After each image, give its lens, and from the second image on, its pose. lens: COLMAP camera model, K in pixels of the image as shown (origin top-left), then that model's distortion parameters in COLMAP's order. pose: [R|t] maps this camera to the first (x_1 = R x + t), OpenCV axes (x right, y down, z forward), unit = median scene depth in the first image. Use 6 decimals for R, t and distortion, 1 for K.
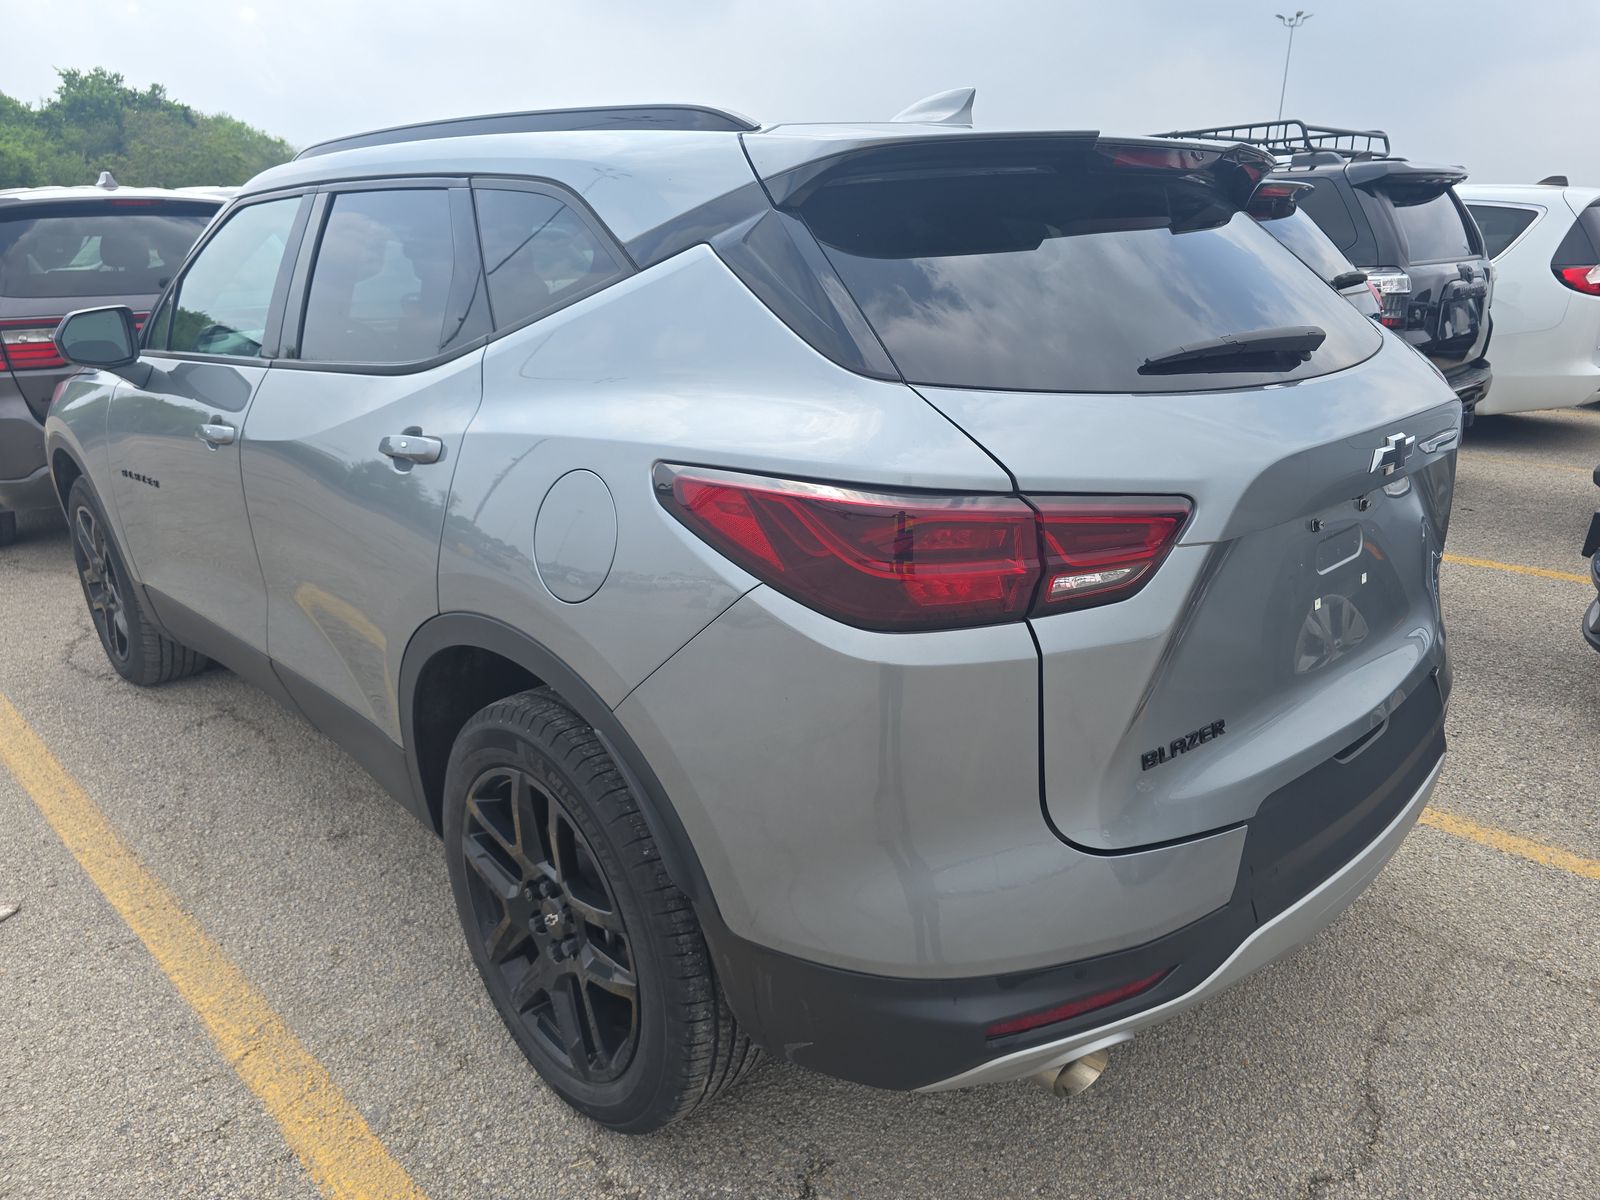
lens RADIAL K [[1080.1, 0, 802.1], [0, 1080.1, 602.9], [0, 0, 1]] dist [0.010472, -0.006534]
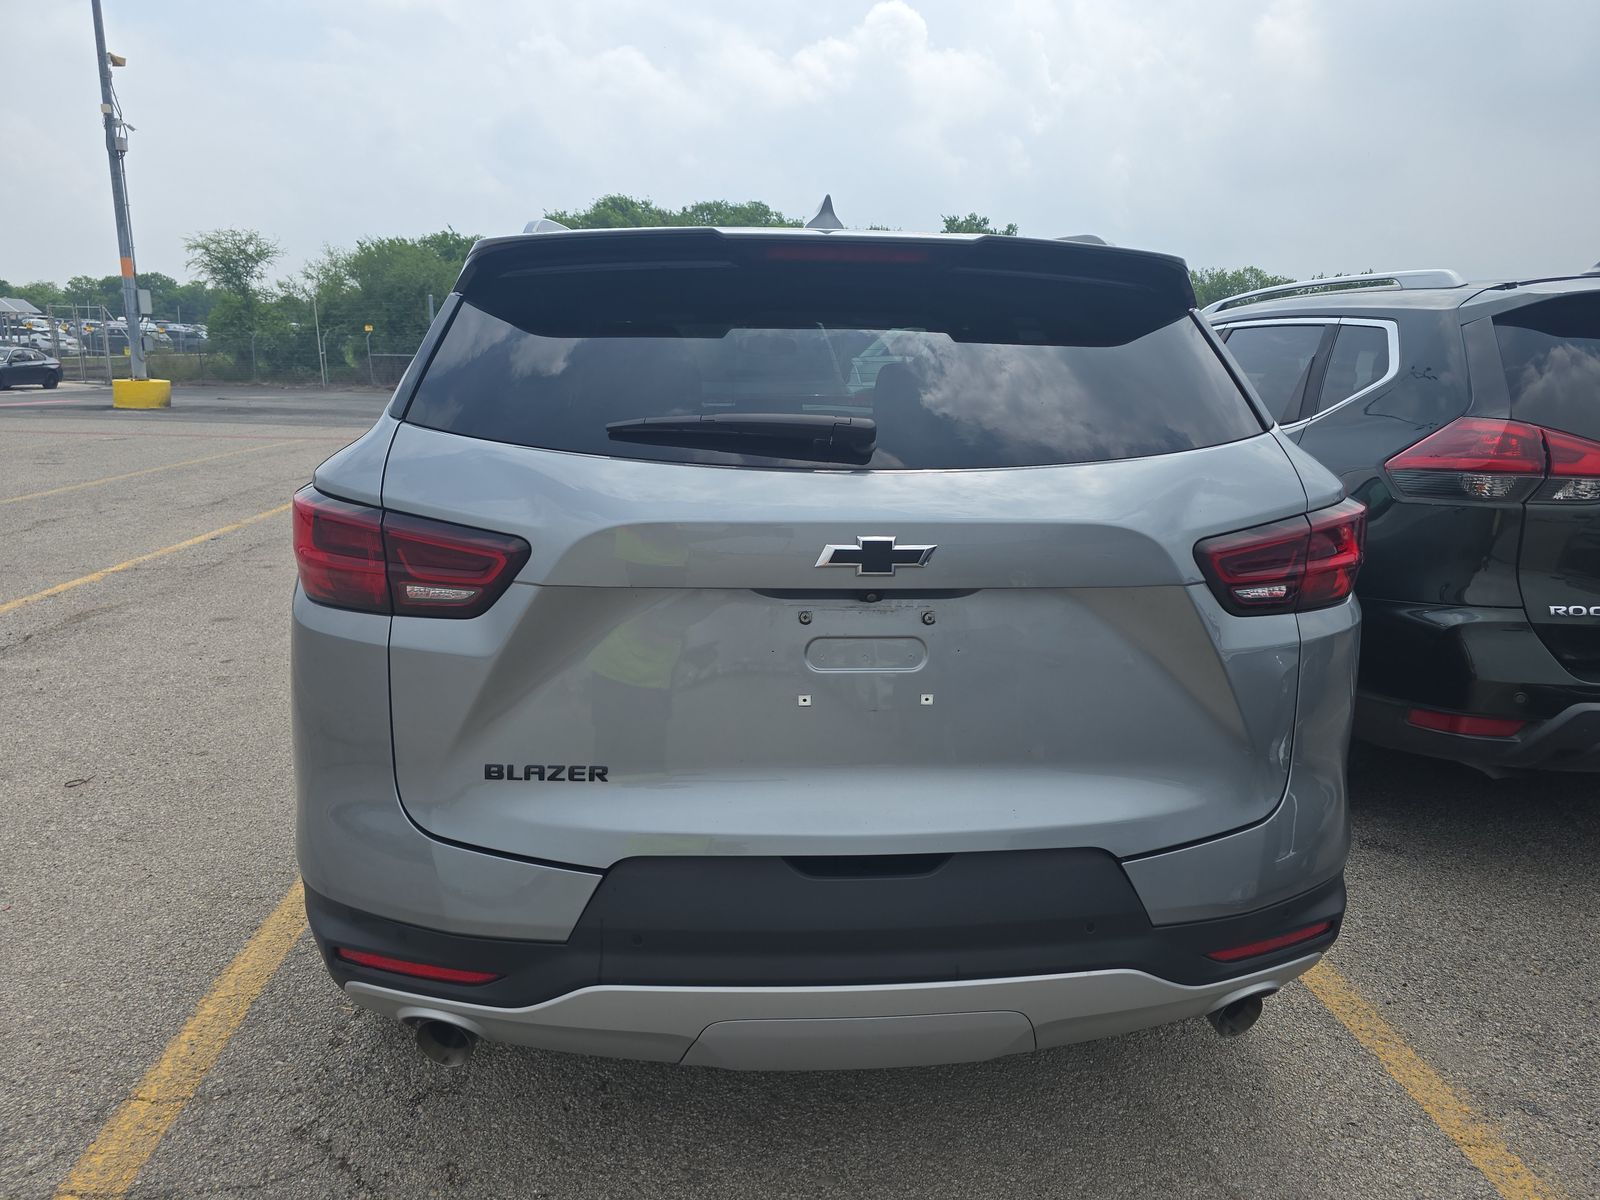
lens RADIAL K [[1080.1, 0, 814.8], [0, 1080.1, 594.0], [0, 0, 1]] dist [0.010472, -0.006534]
pose [[0.780716, 0.163379, -0.603150, 1.041259], [-0.228366, 0.973049, -0.032021, -0.062147], [0.581663, 0.162738, 0.796985, 0.229590]]
